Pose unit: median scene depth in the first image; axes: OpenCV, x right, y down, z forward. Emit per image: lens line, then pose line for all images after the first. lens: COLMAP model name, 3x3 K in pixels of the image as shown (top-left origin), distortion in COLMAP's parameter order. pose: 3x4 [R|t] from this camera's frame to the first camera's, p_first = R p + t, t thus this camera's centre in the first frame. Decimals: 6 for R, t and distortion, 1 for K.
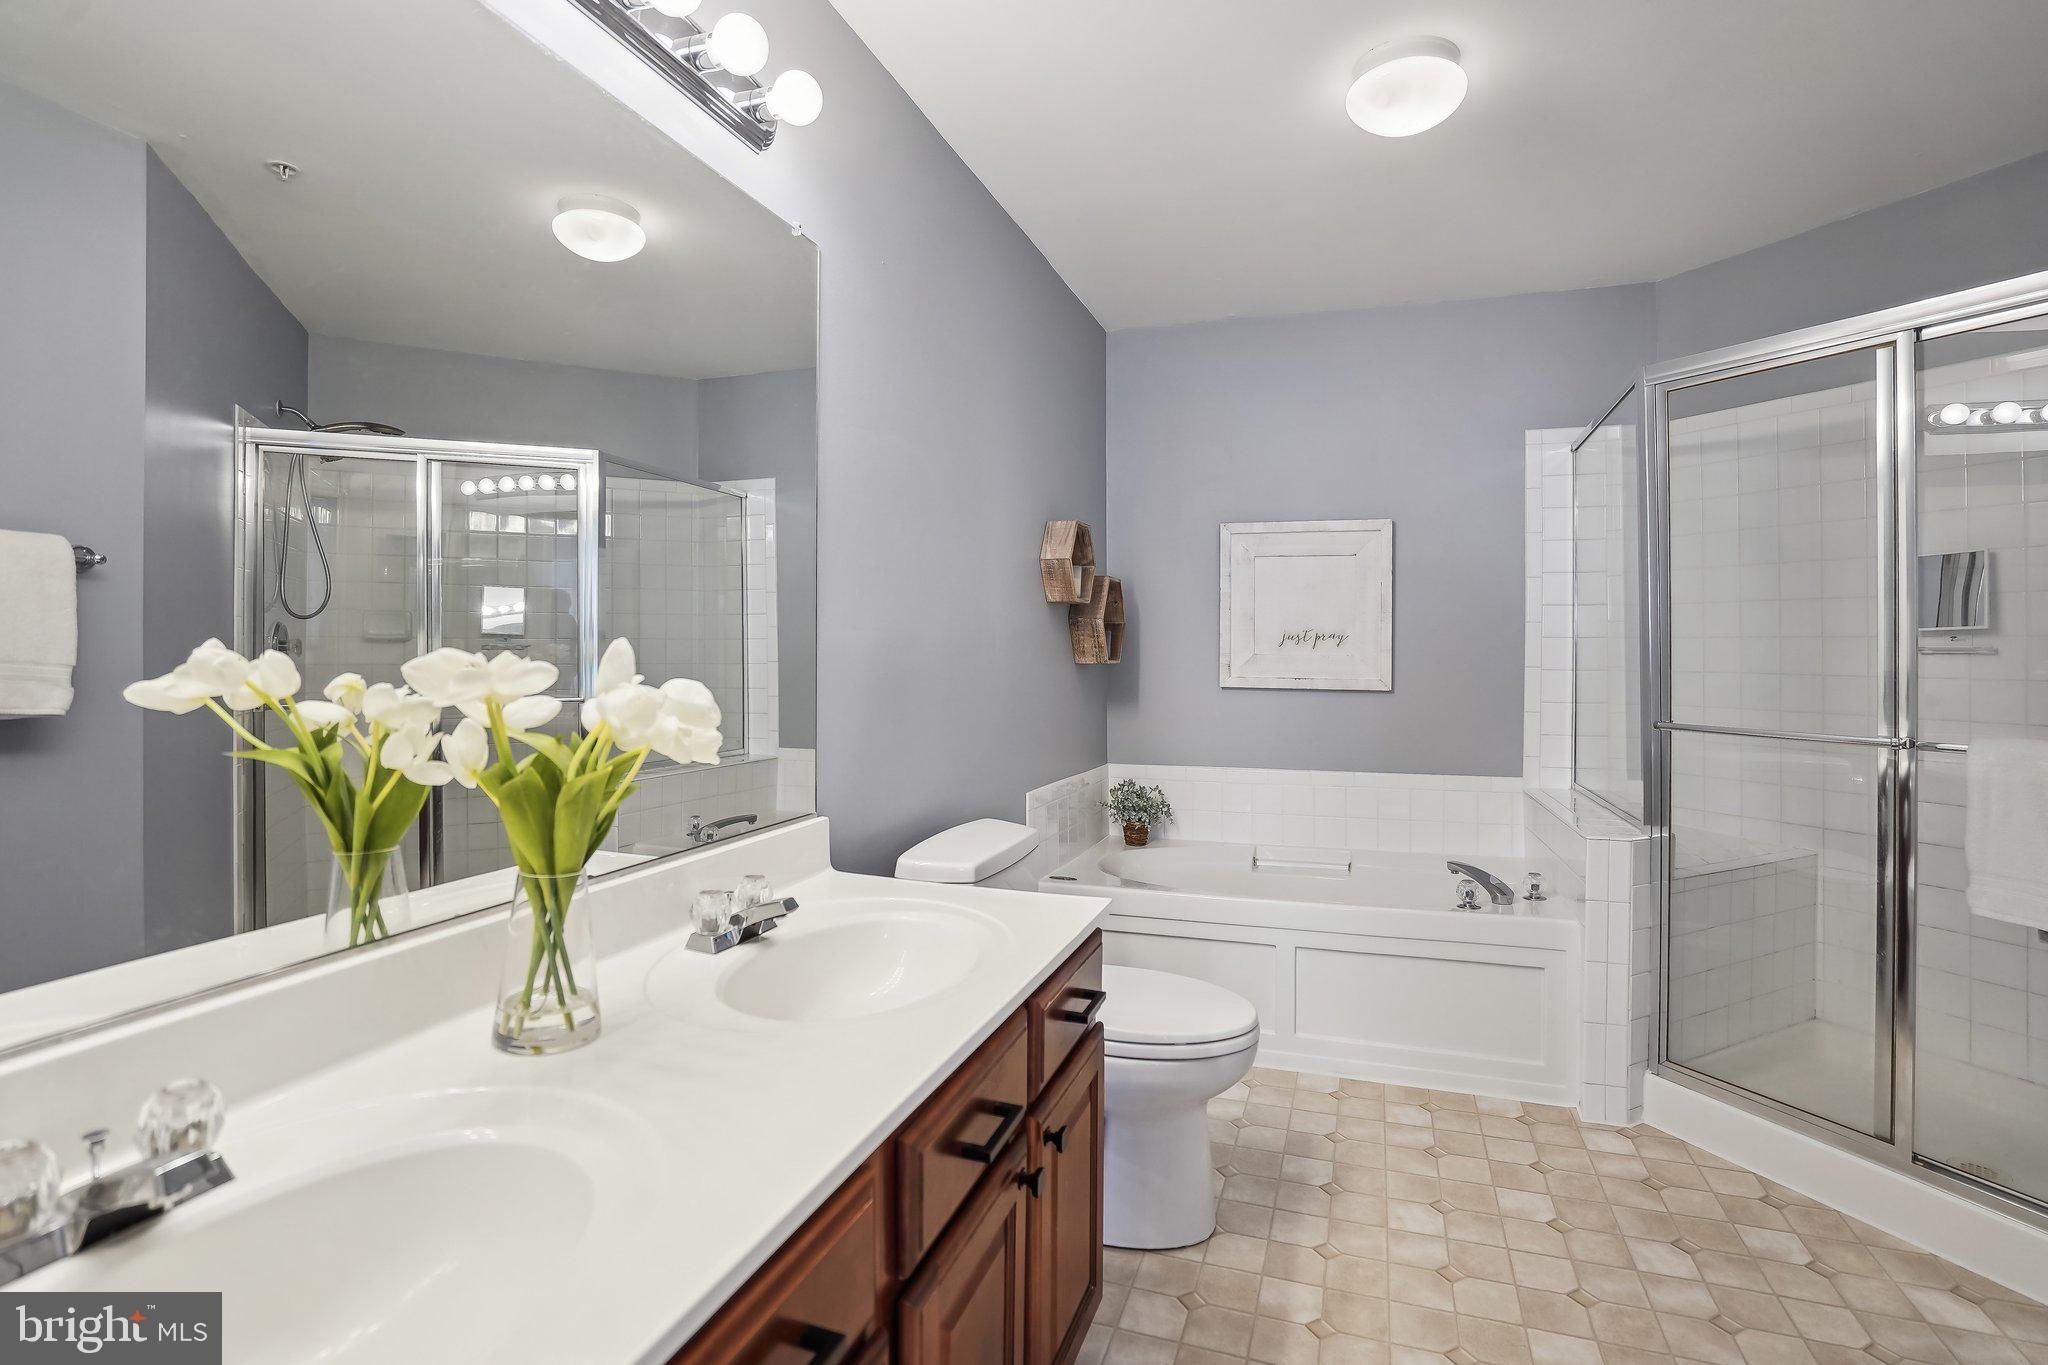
lens RADIAL K [[958.3, 0, 1044.8], [0, 958.3, 648.0], [0, 0, 1]] dist [-0.003365, 0.000143]
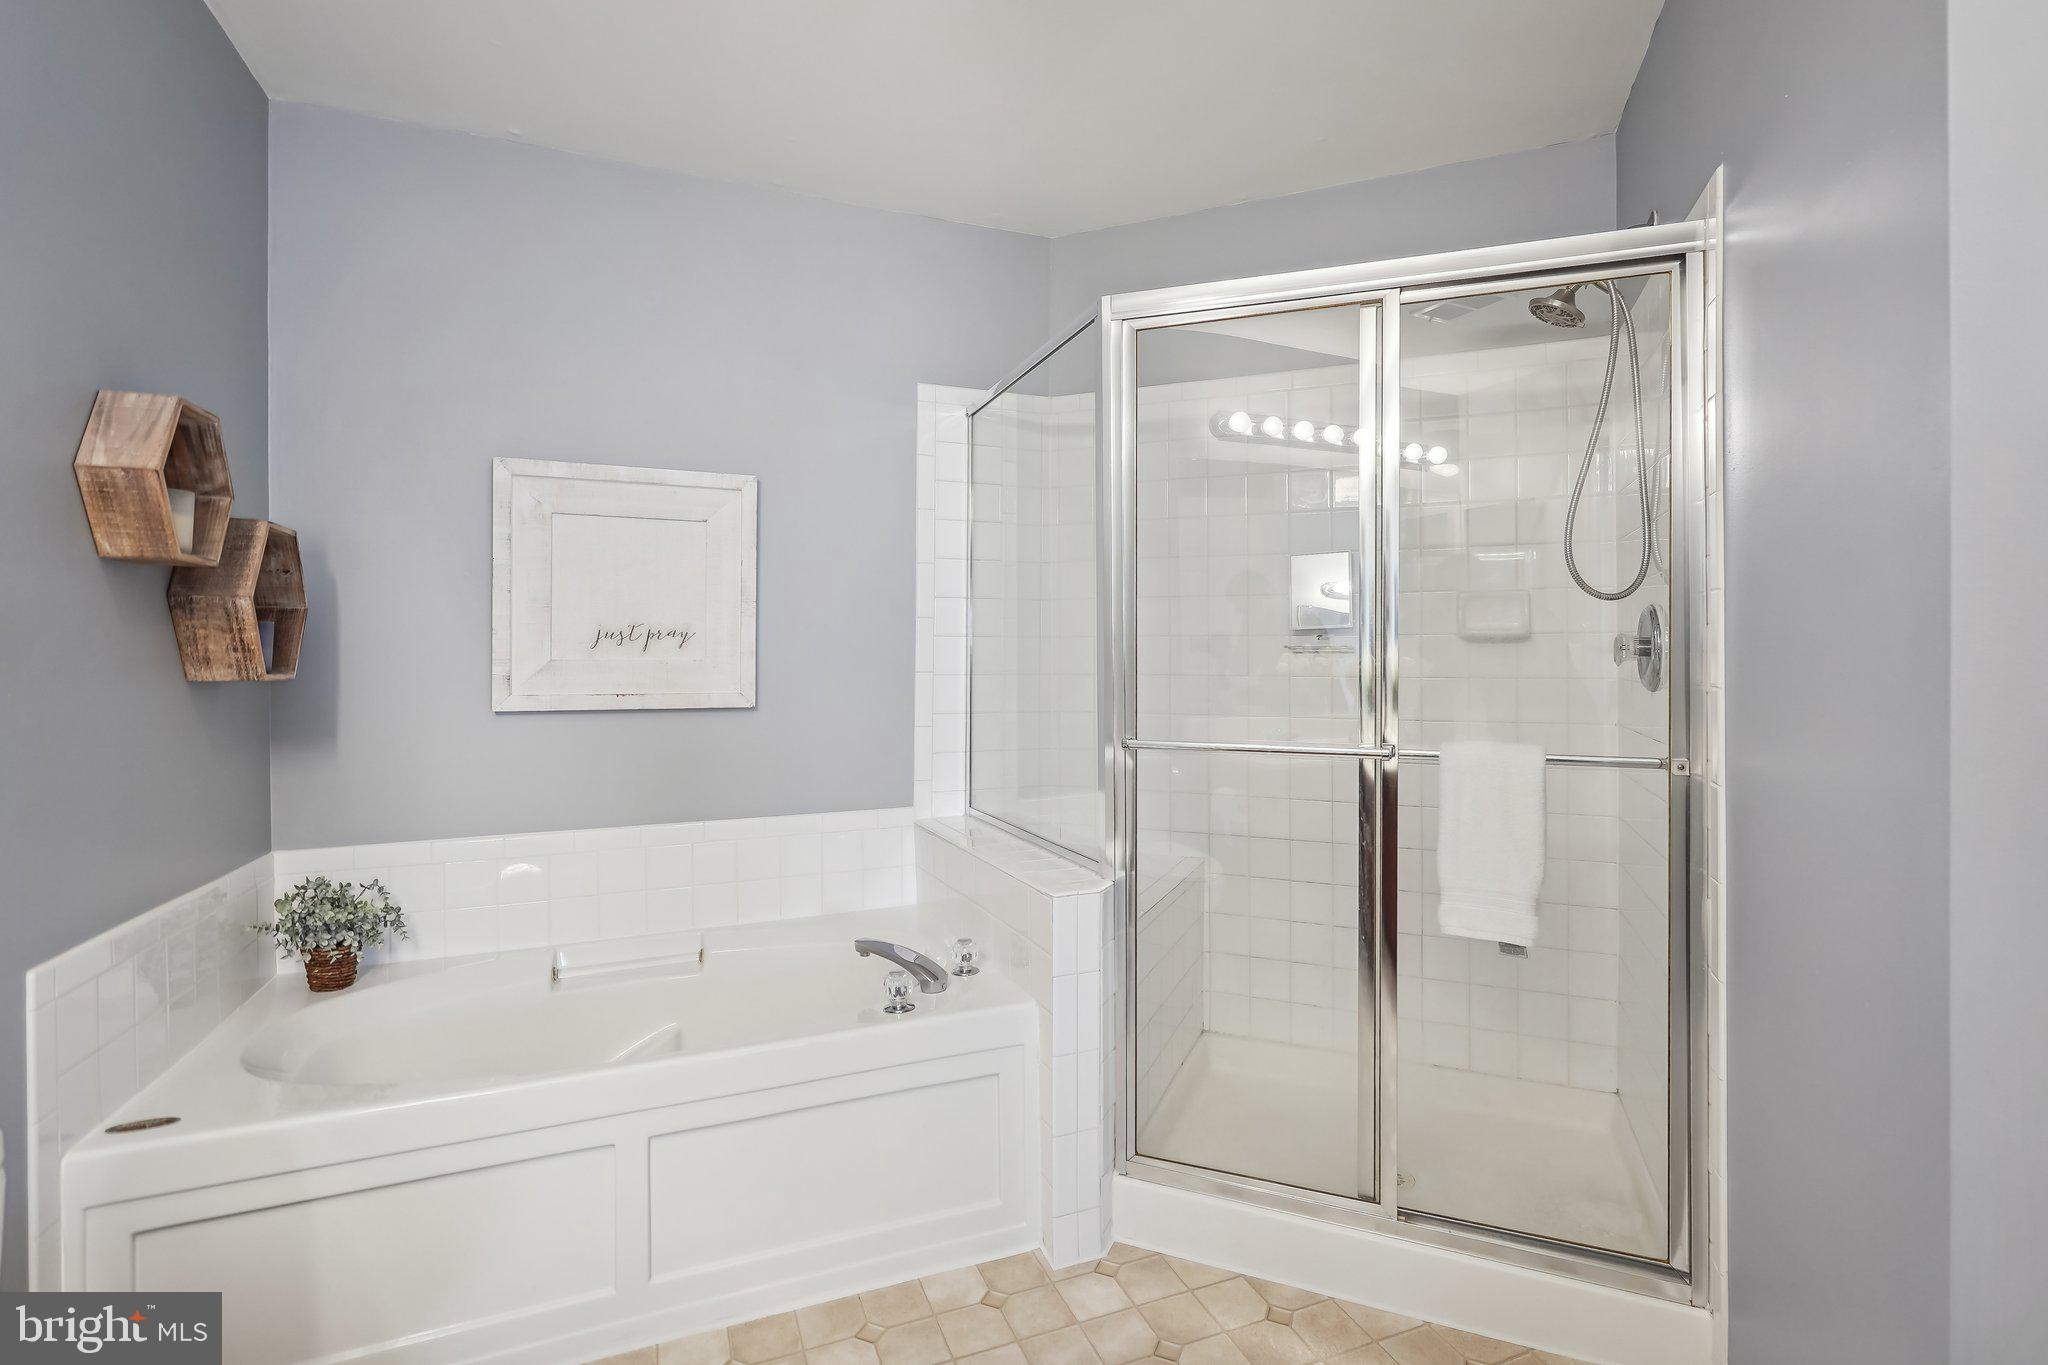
lens RADIAL K [[958.3, 0, 1044.8], [0, 958.3, 648.0], [0, 0, 1]] dist [-0.003365, 0.000143]
pose [[0.746323, -0.002738, 0.665578, 0.035399], [0.004654, 0.999989, -0.001105, 0.000465], [-0.665567, 0.003923, 0.746328, 0.302203]]
